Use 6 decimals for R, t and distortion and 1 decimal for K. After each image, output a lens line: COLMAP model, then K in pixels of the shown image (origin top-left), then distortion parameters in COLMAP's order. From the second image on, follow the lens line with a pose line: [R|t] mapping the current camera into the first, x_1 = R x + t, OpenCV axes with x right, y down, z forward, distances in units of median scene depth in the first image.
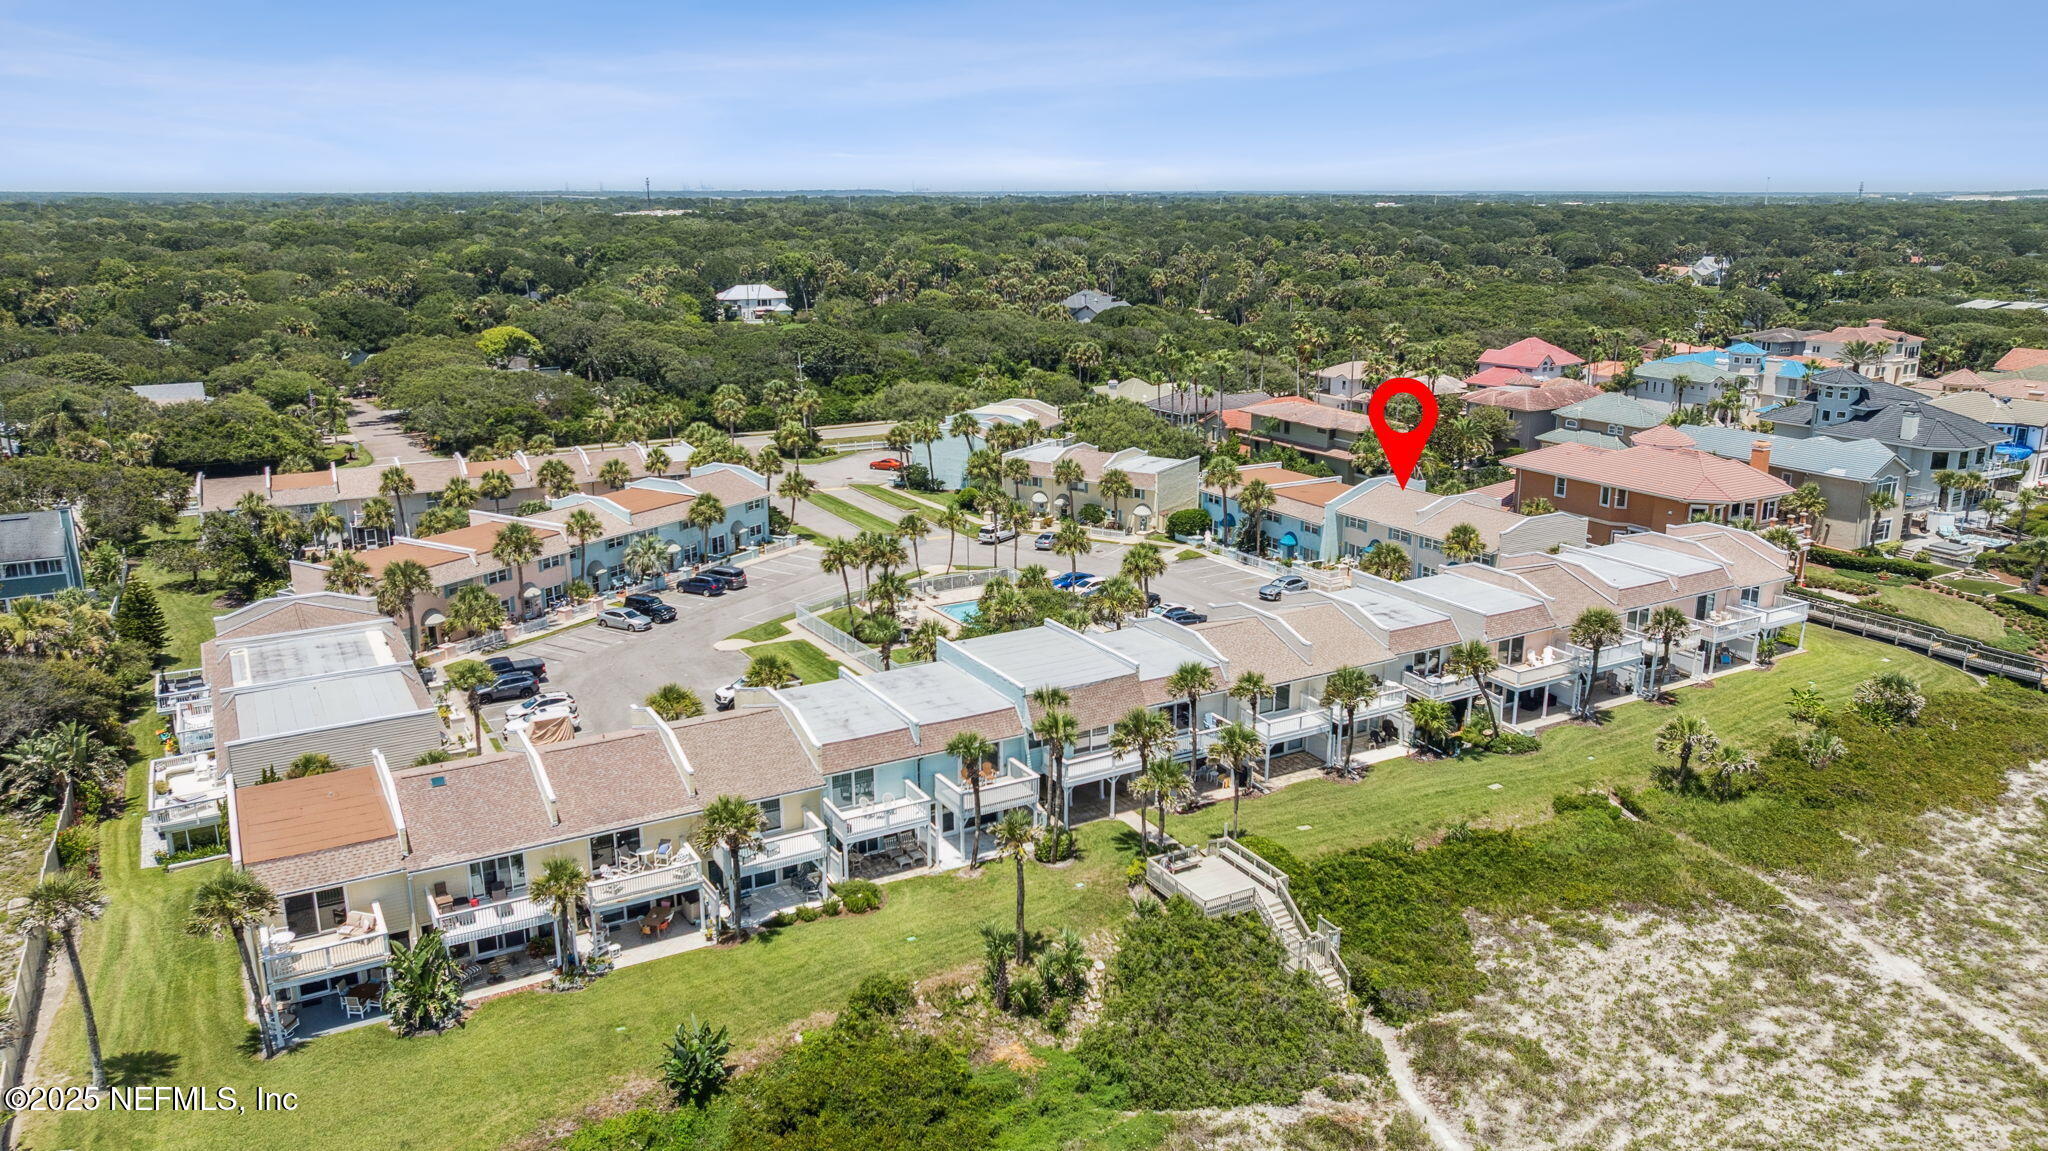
lens RADIAL K [[1443.4, 0, 1018.6], [0, 1443.4, 580.2], [0, 0, 1]] dist [-0.004427, 0.000557]
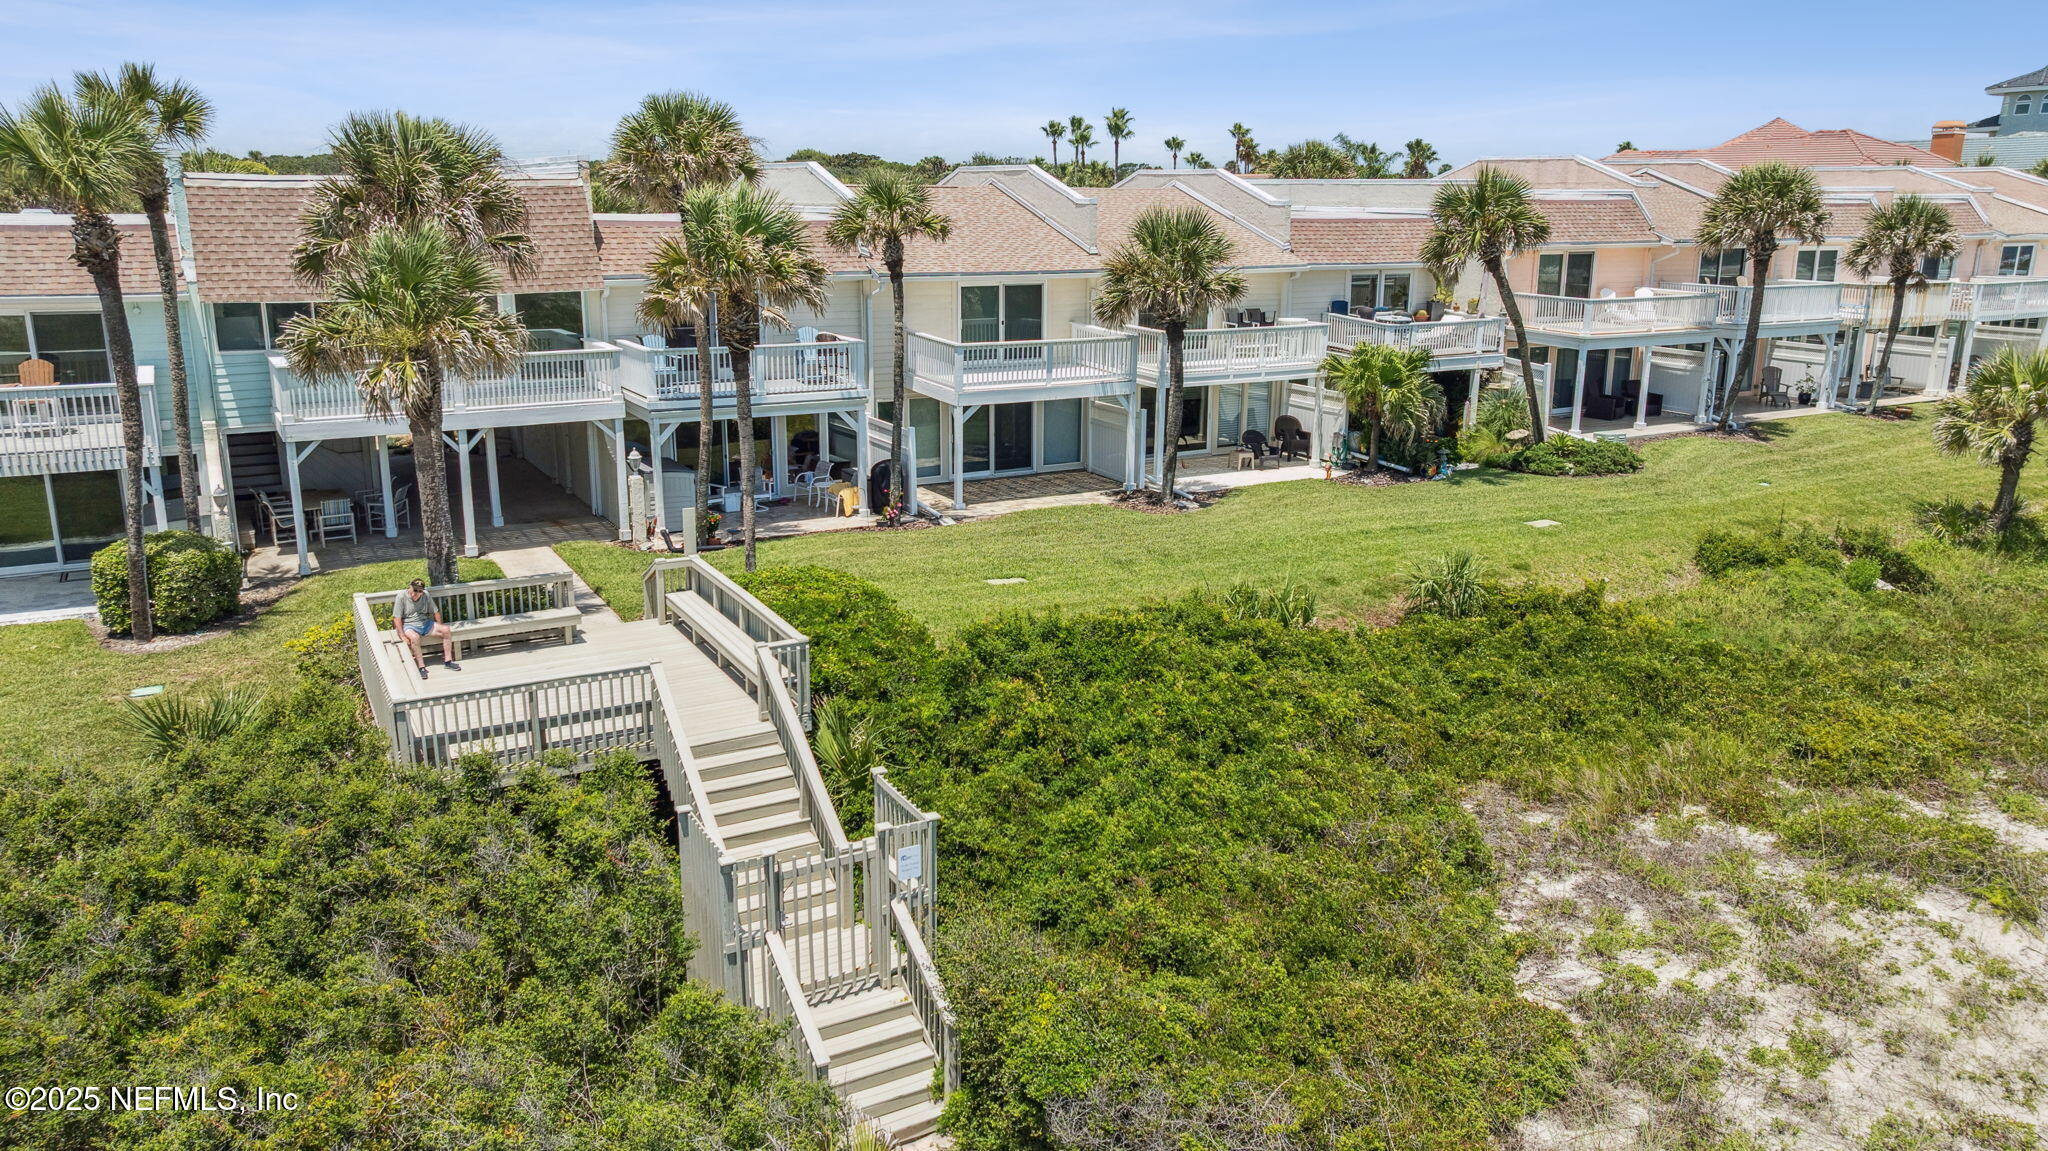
lens RADIAL K [[1443.4, 0, 1026.6], [0, 1443.4, 572.0], [0, 0, 1]] dist [-0.004427, 0.000557]
pose [[0.999906, 0.008886, 0.010468, 0.221570], [-0.008722, 0.999841, -0.015546, 0.194221], [-0.010604, 0.015454, 0.999824, 0.724568]]
